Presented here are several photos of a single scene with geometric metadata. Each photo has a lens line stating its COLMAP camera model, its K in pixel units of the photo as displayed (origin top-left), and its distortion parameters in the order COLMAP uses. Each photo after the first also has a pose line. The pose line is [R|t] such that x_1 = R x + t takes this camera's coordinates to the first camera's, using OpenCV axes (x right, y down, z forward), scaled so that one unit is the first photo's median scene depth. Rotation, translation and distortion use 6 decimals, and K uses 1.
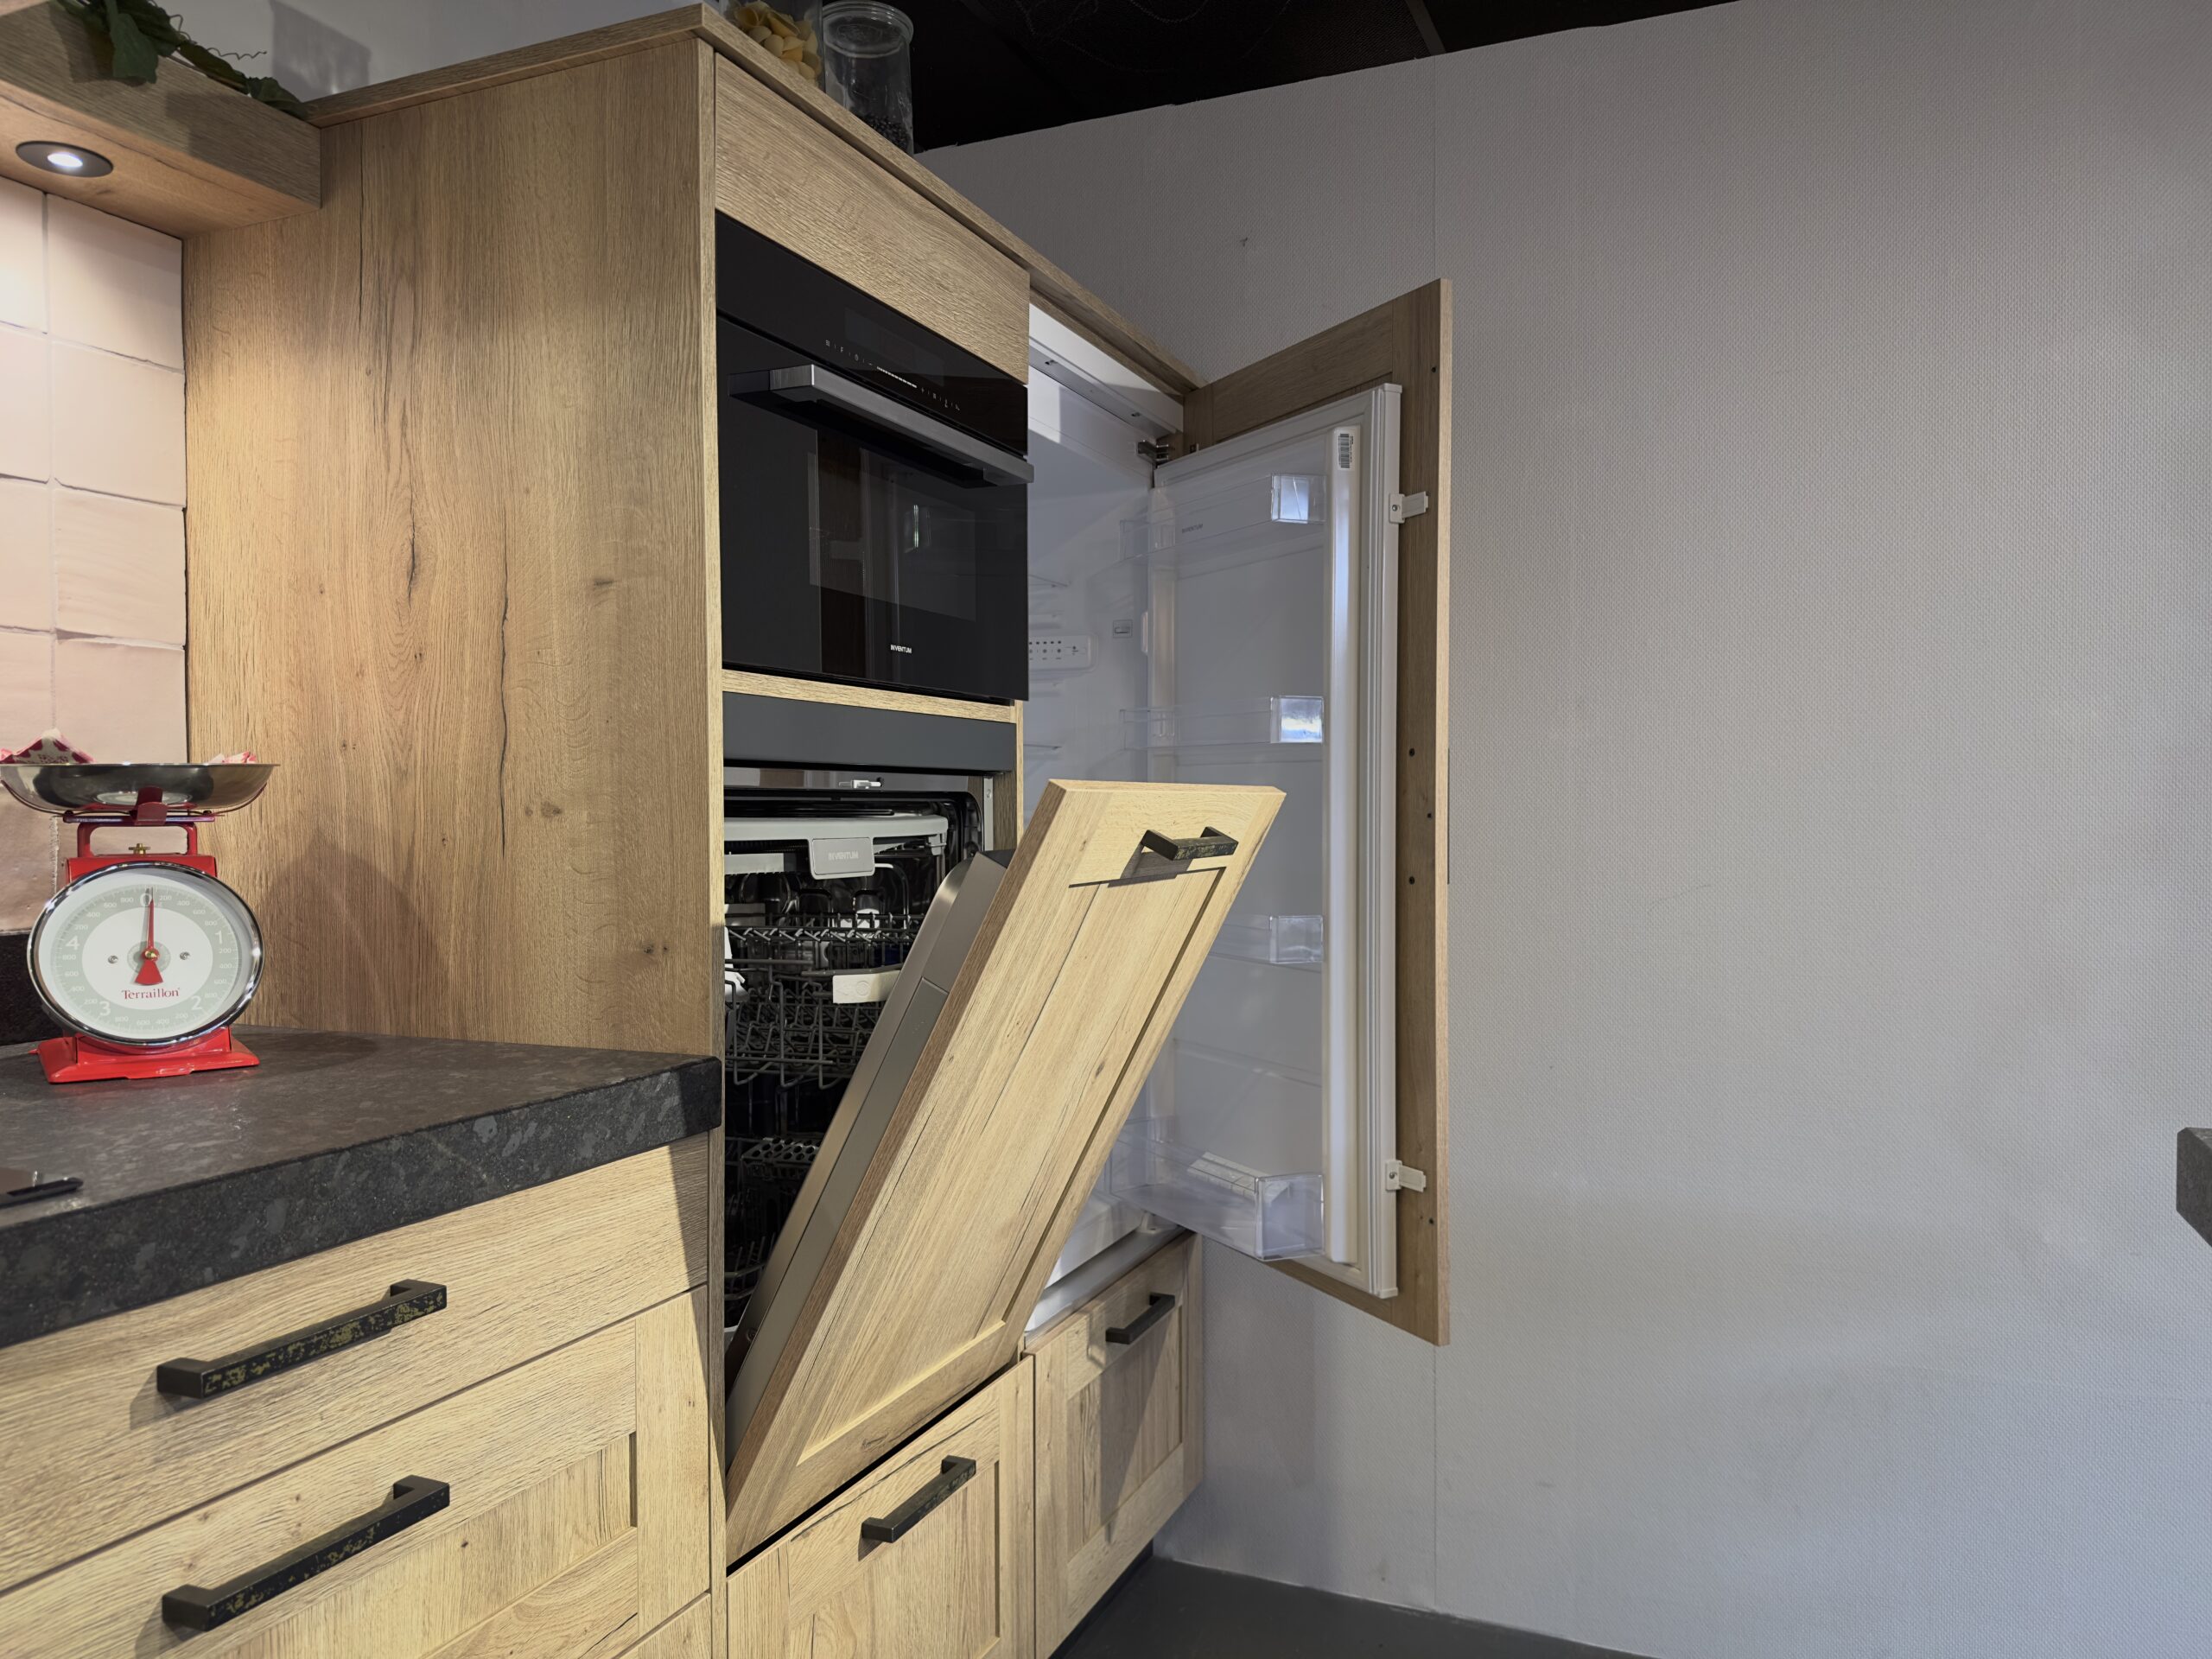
lens RADIAL K [[1572.8, 0, 1102.4], [0, 1572.8, 832.5], [0, 0, 1]] dist [0.052686, -0.067706]
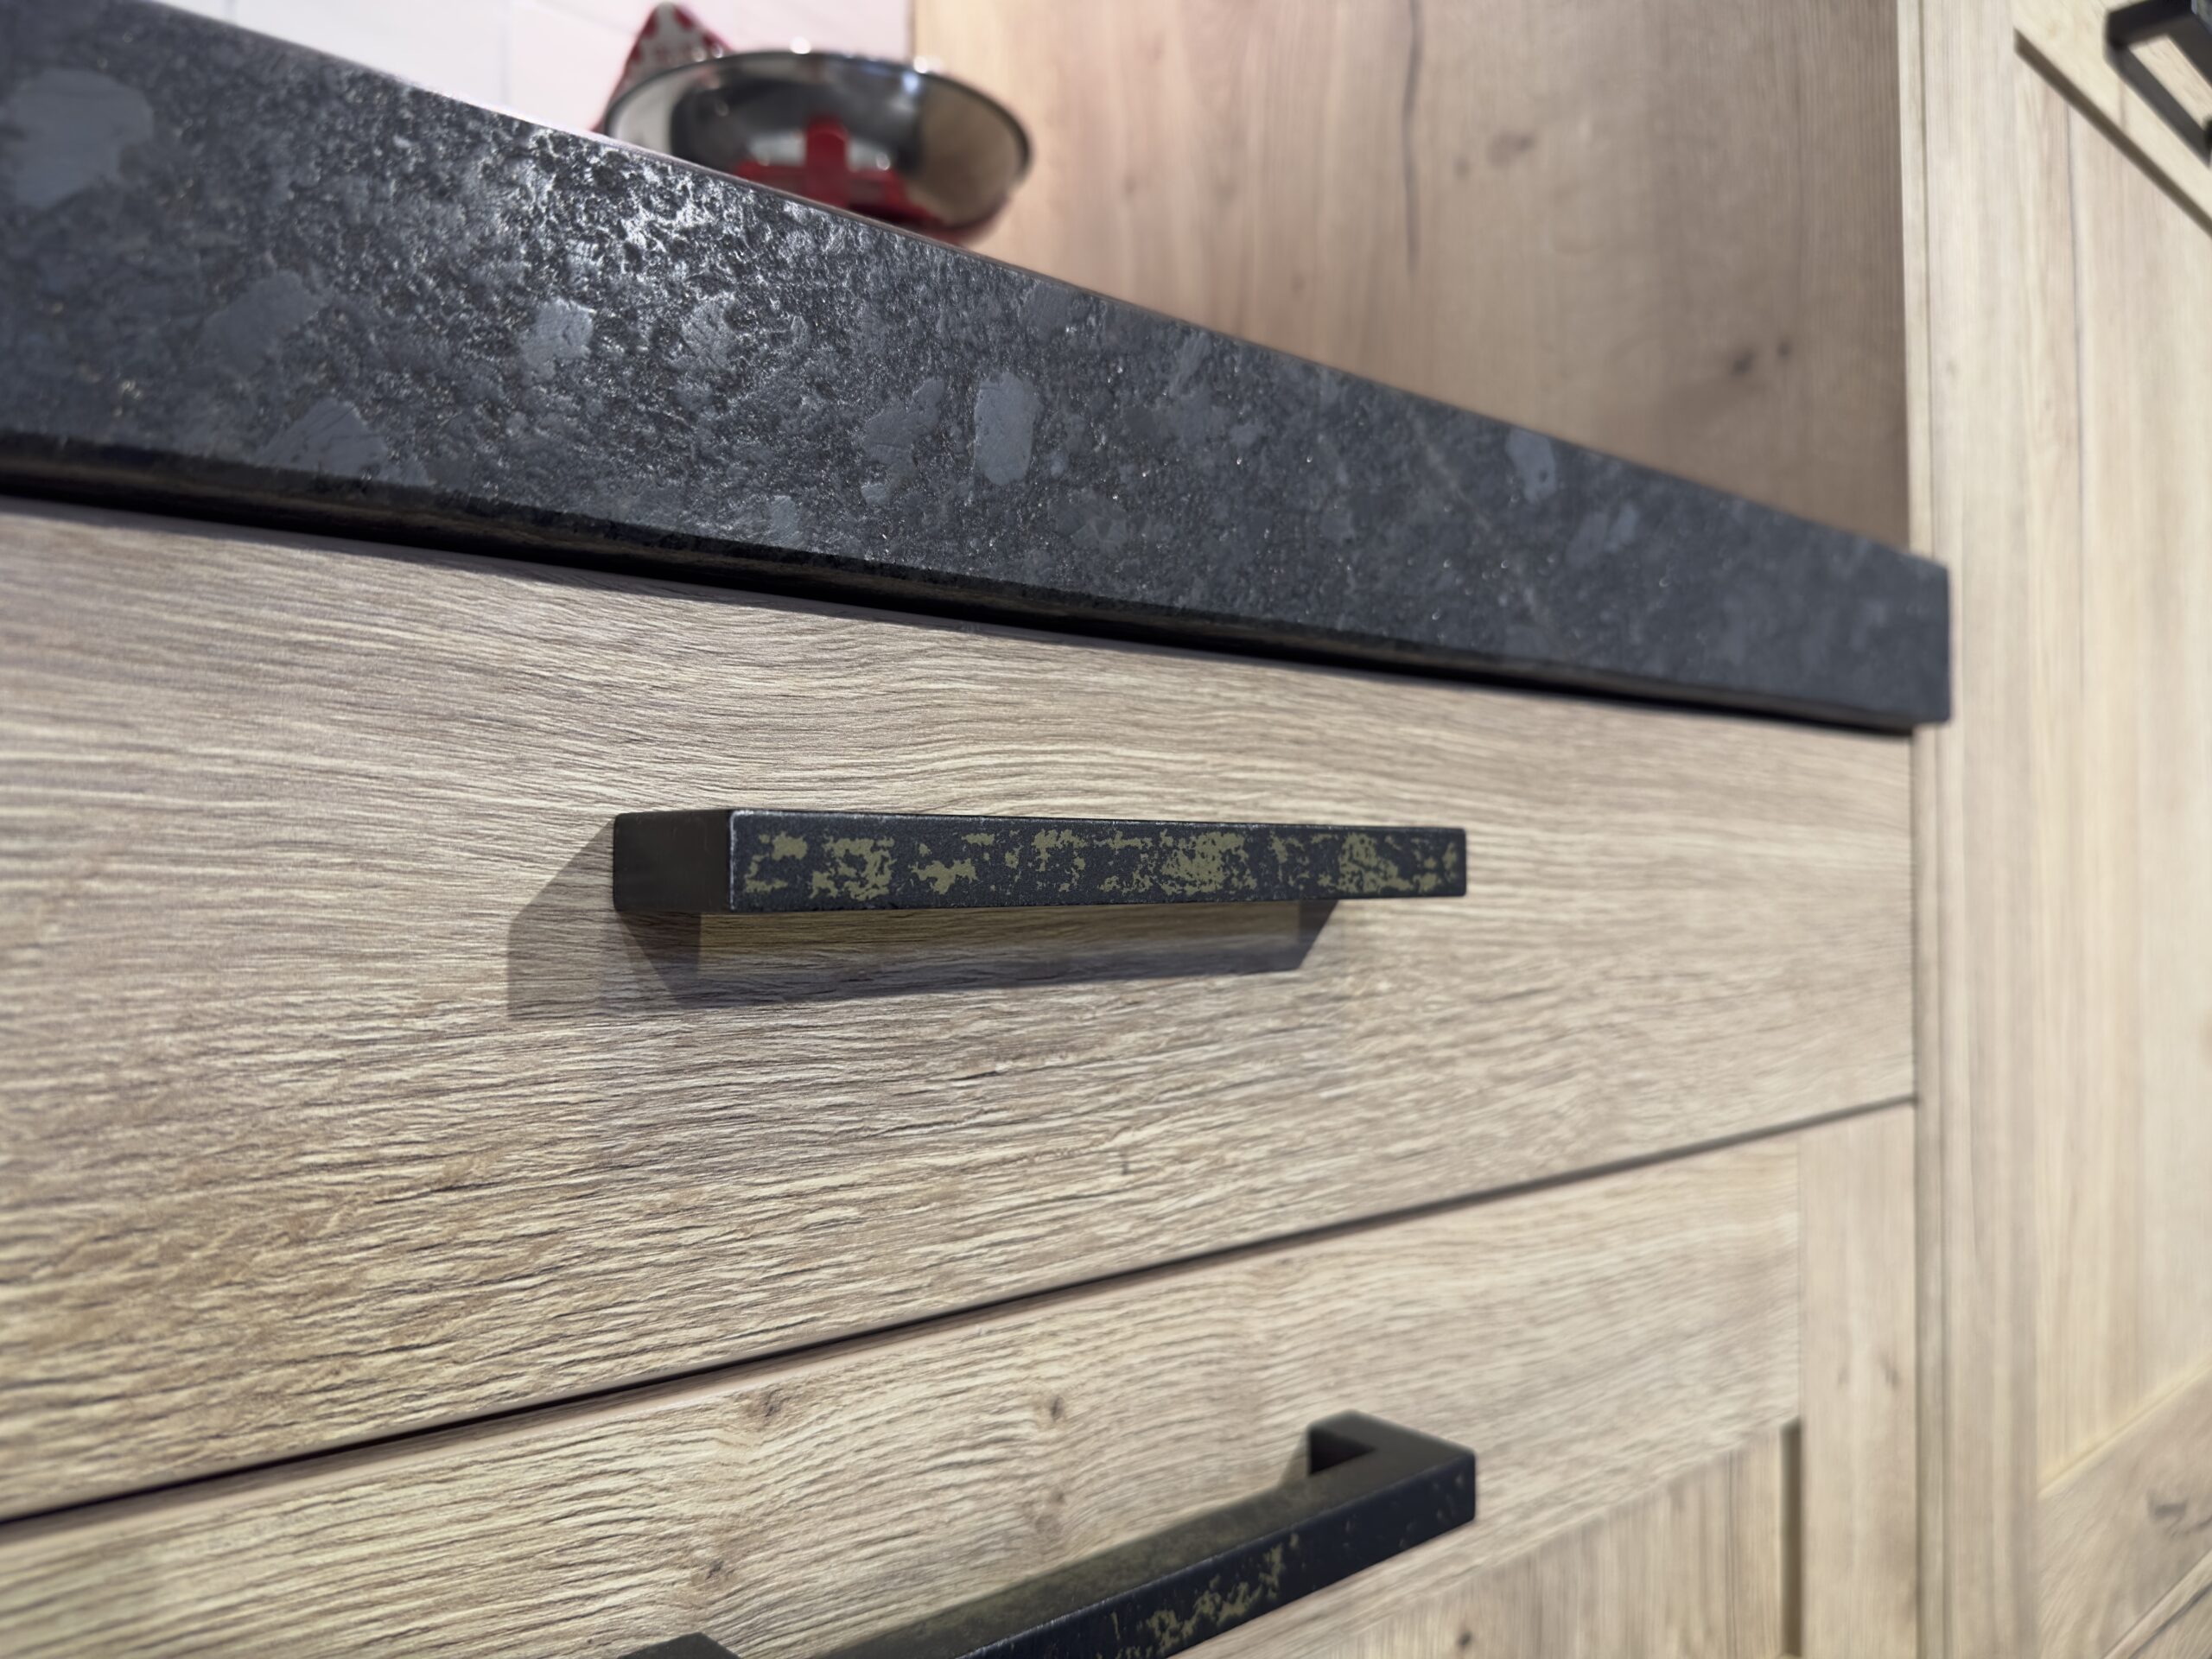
lens RADIAL K [[1594.5, 0, 1102.2], [0, 1594.5, 821.6], [0, 0, 1]] dist [0.085966, -0.229973]
pose [[0.906671, -0.011043, -0.421693, -0.358666], [-0.010397, 0.998769, -0.048510, 0.314551], [0.421709, 0.048367, 0.905440, 0.702517]]
